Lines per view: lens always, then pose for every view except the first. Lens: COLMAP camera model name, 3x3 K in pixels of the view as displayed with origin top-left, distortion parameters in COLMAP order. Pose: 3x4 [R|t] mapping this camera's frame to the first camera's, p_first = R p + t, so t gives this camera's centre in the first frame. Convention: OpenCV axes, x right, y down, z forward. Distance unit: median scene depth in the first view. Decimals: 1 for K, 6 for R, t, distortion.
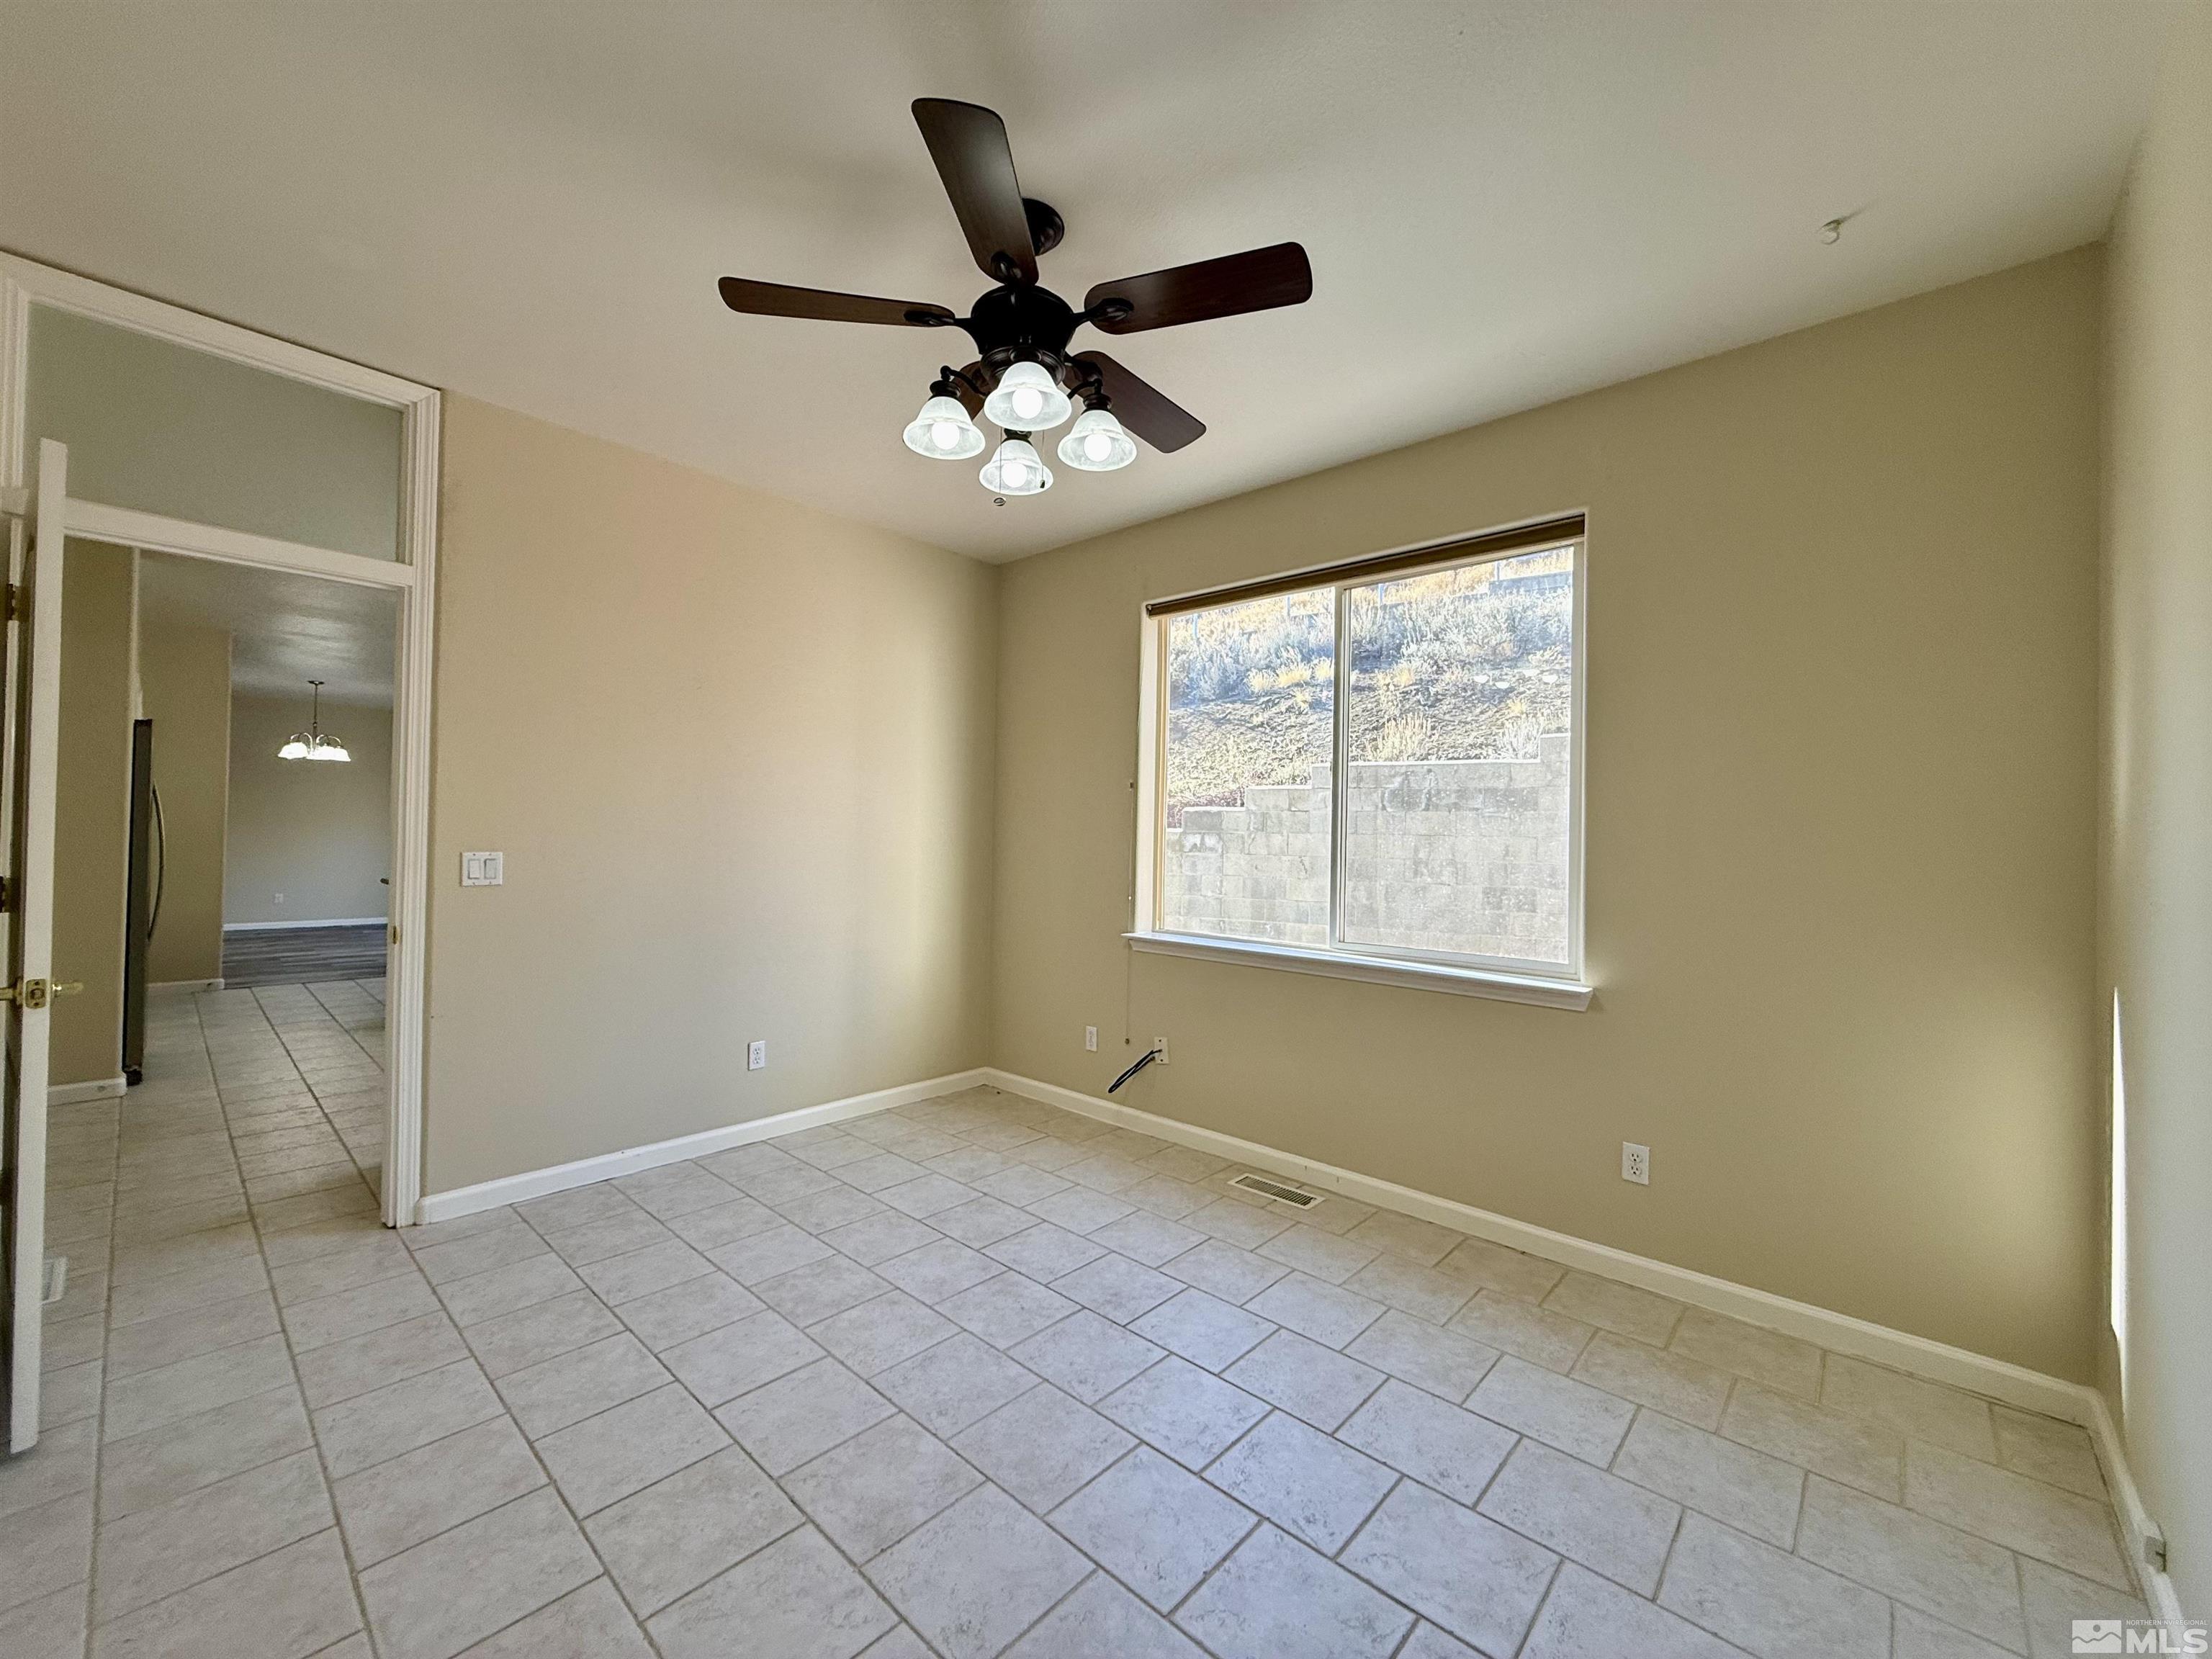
lens RADIAL K [[883.7, 0, 1071.0], [0, 883.7, 815.3], [0, 0, 1]] dist [-0.001566, 0.000395]
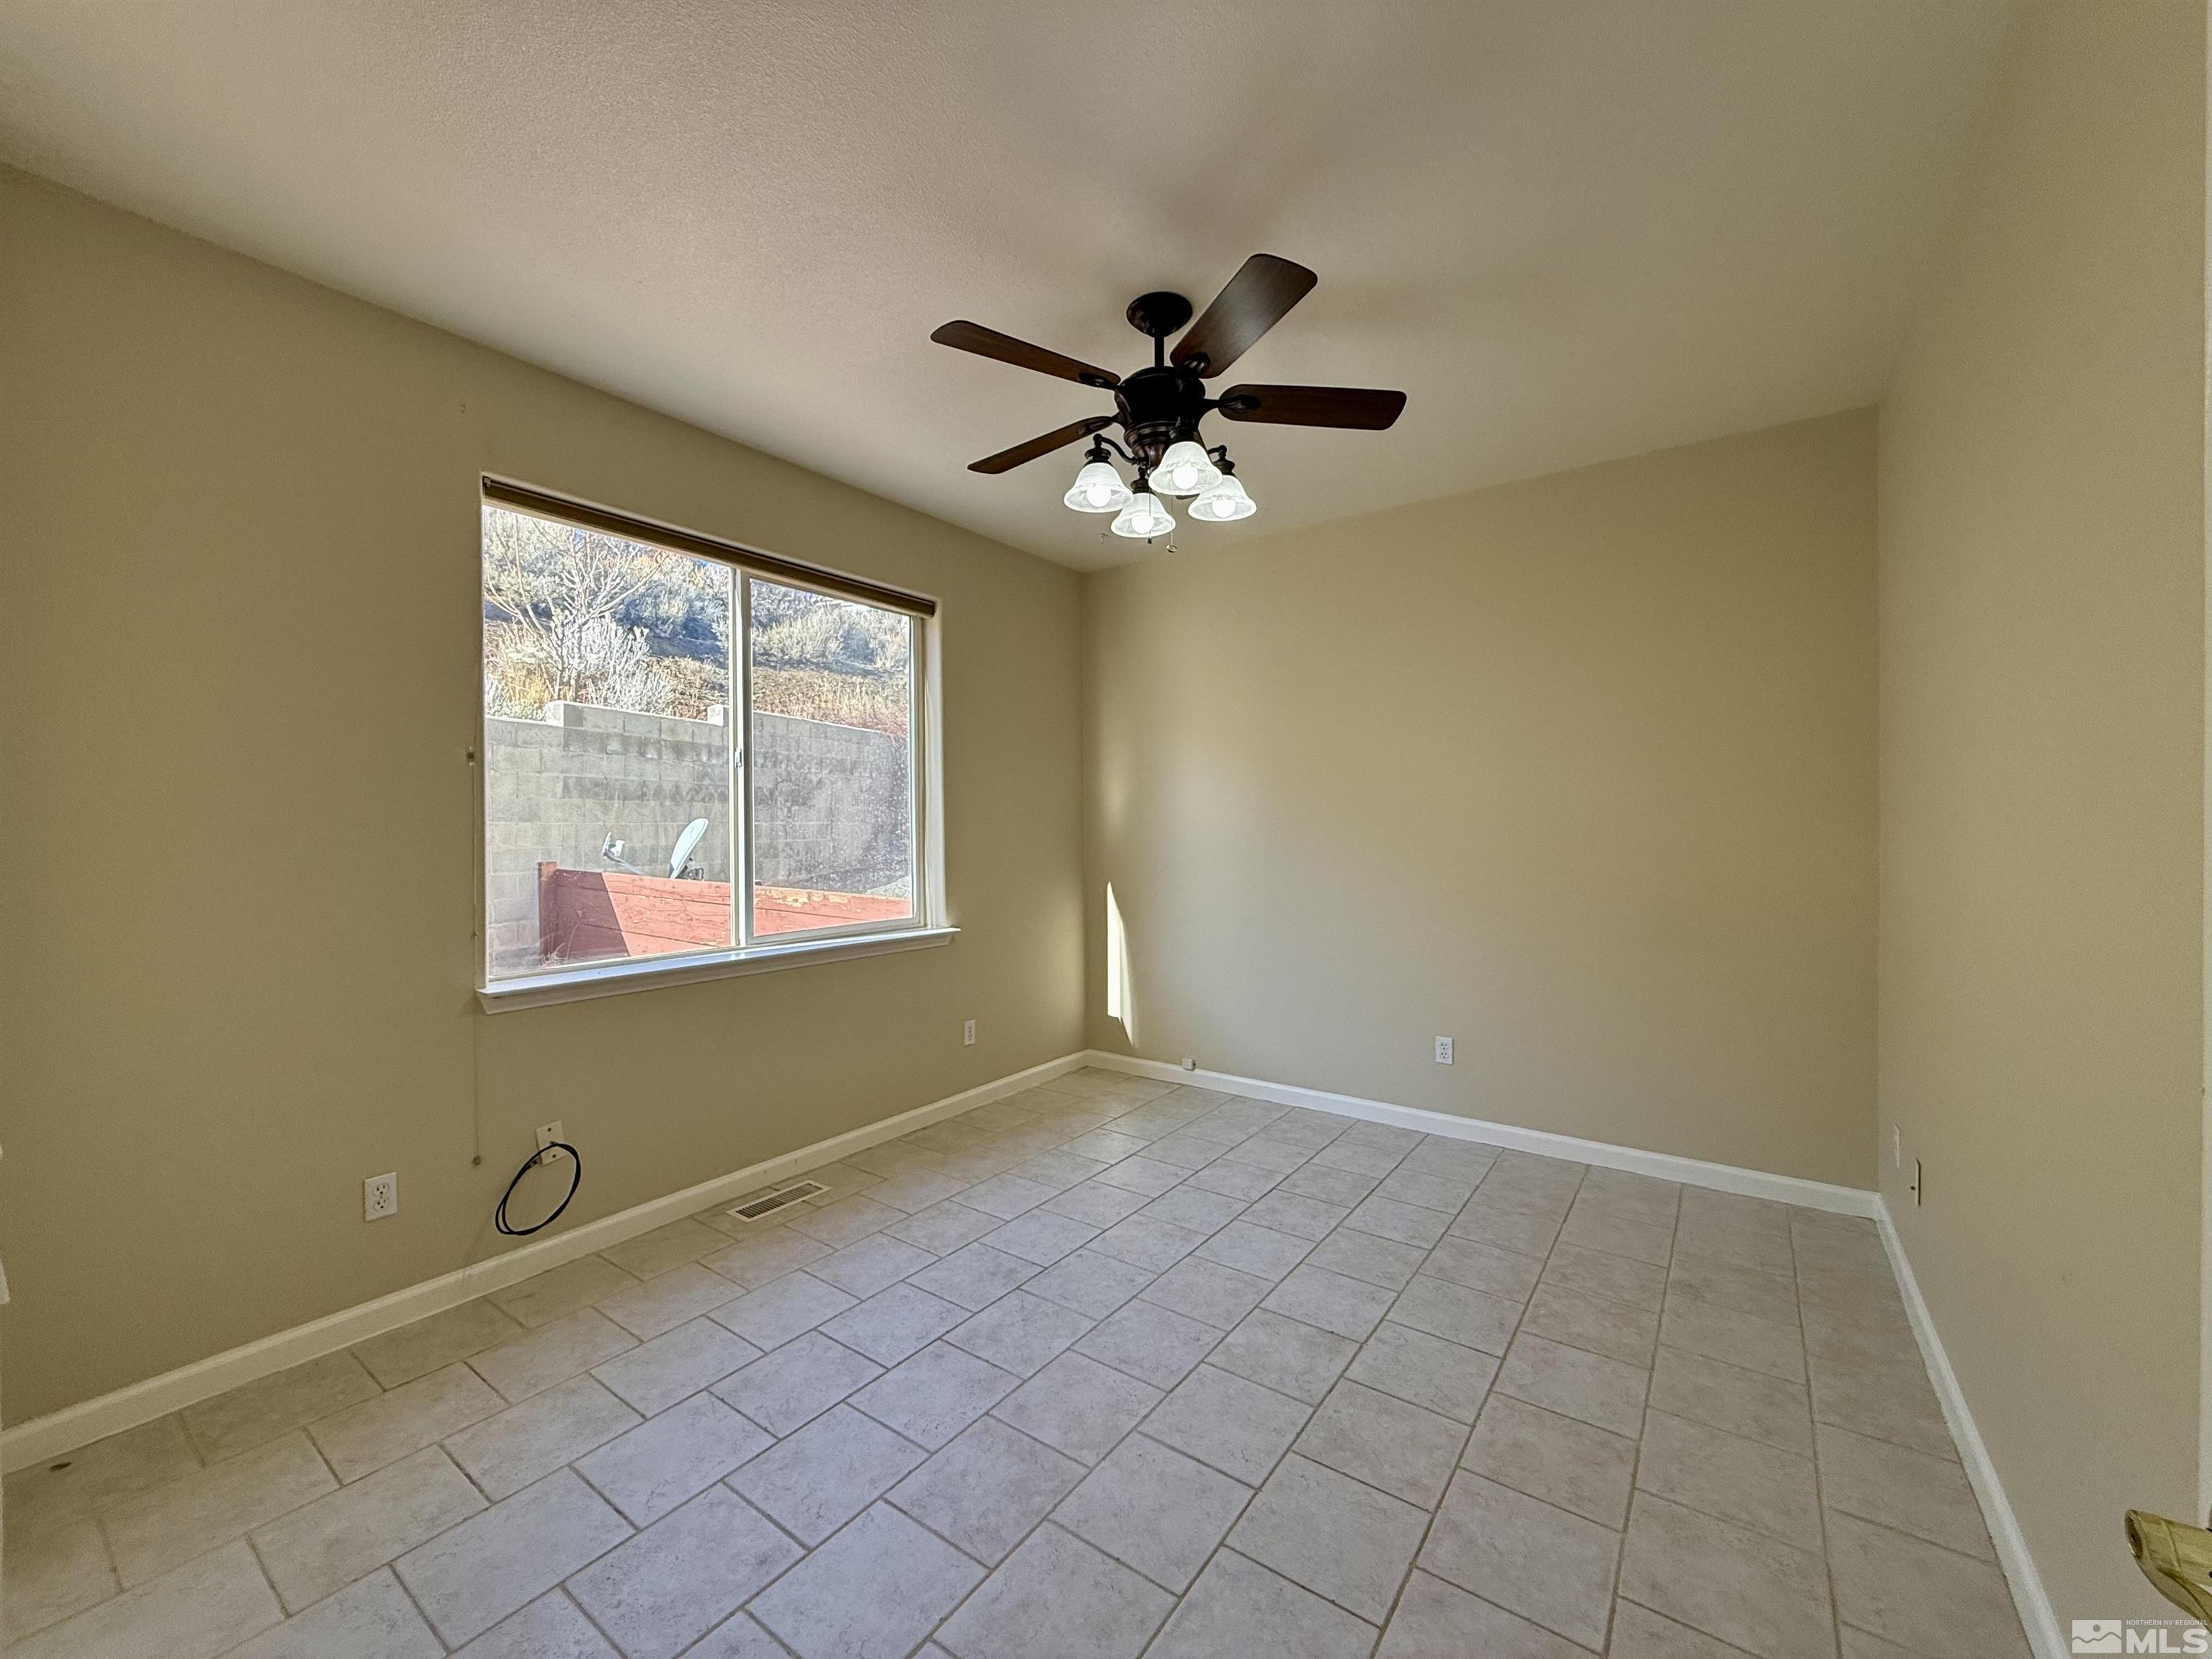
lens RADIAL K [[883.7, 0, 1127.1], [0, 883.7, 827.5], [0, 0, 1]] dist [-0.001566, 0.000395]
pose [[-0.154342, -0.024500, 0.987714, -0.926273], [-0.023259, 0.999506, 0.021158, -0.013763], [-0.987744, -0.019708, -0.154836, 0.941063]]
